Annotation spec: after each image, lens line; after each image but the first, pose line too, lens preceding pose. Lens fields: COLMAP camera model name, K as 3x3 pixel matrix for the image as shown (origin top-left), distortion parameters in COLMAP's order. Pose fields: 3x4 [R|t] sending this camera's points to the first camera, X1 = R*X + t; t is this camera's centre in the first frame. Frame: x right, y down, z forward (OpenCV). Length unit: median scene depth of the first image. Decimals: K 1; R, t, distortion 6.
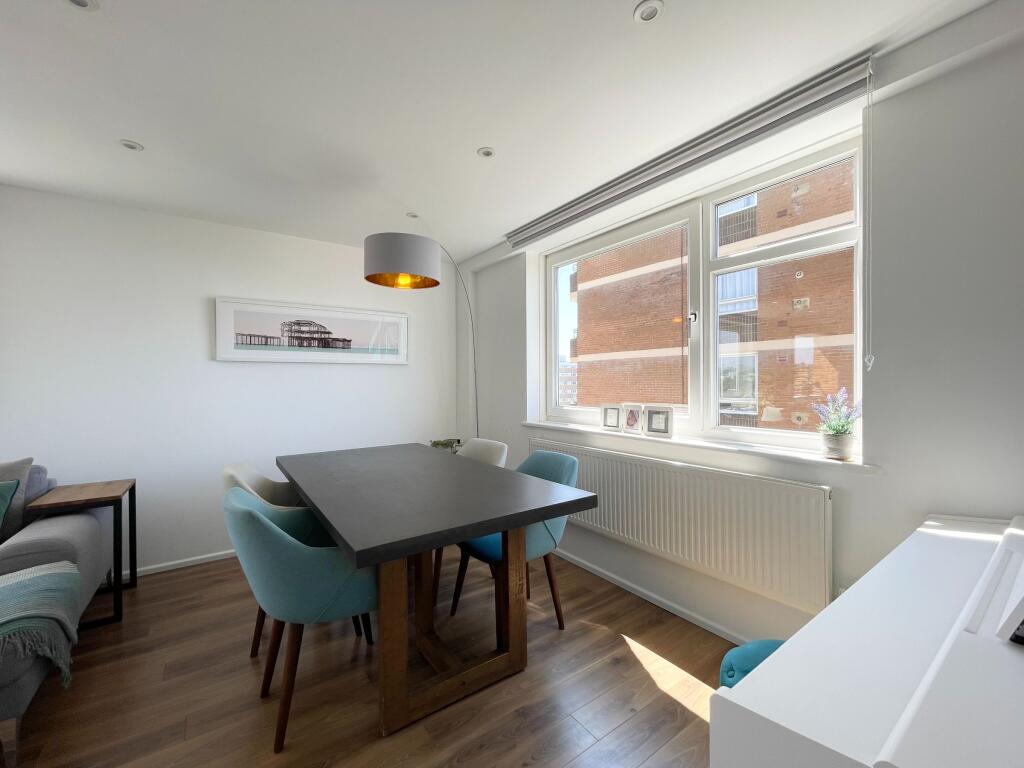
lens RADIAL K [[413.2, 0, 508.1], [0, 413.2, 384.5], [0, 0, 1]] dist [-0.001103, -0.001734]
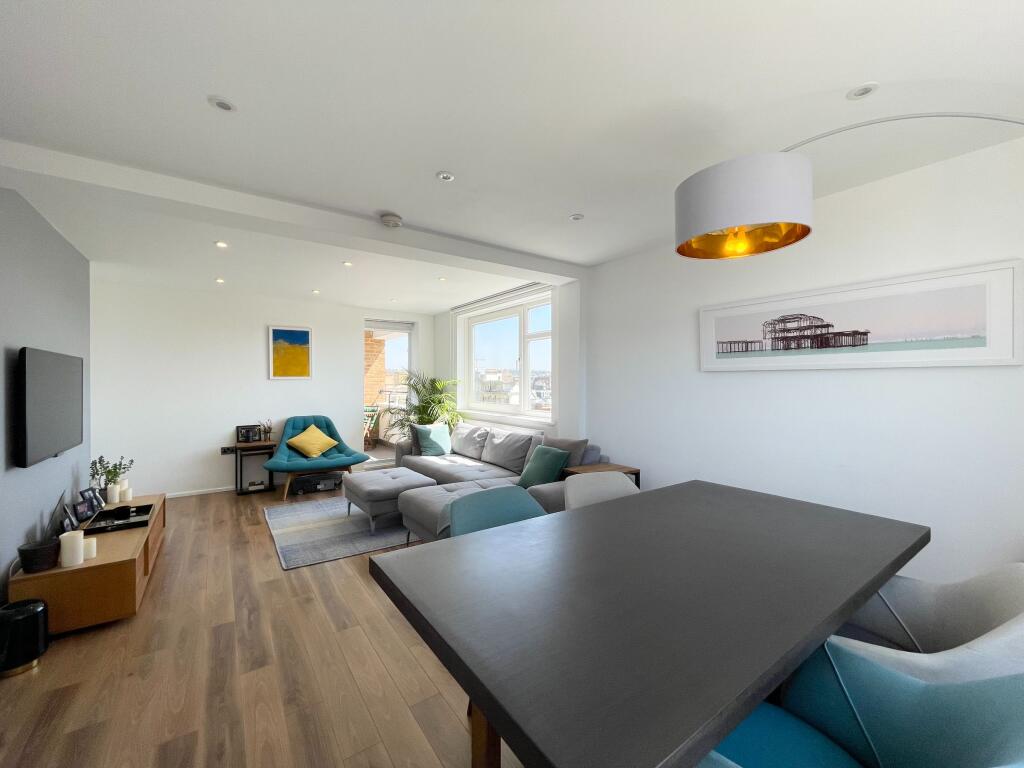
lens RADIAL K [[413.2, 0, 507.0], [0, 413.2, 380.6], [0, 0, 1]] dist [-0.001103, -0.001734]
pose [[-0.000946, 0.010817, -0.999941, 0.271663], [-0.000574, 0.999941, 0.010817, -0.041670], [0.999999, 0.000584, -0.000939, 0.477145]]
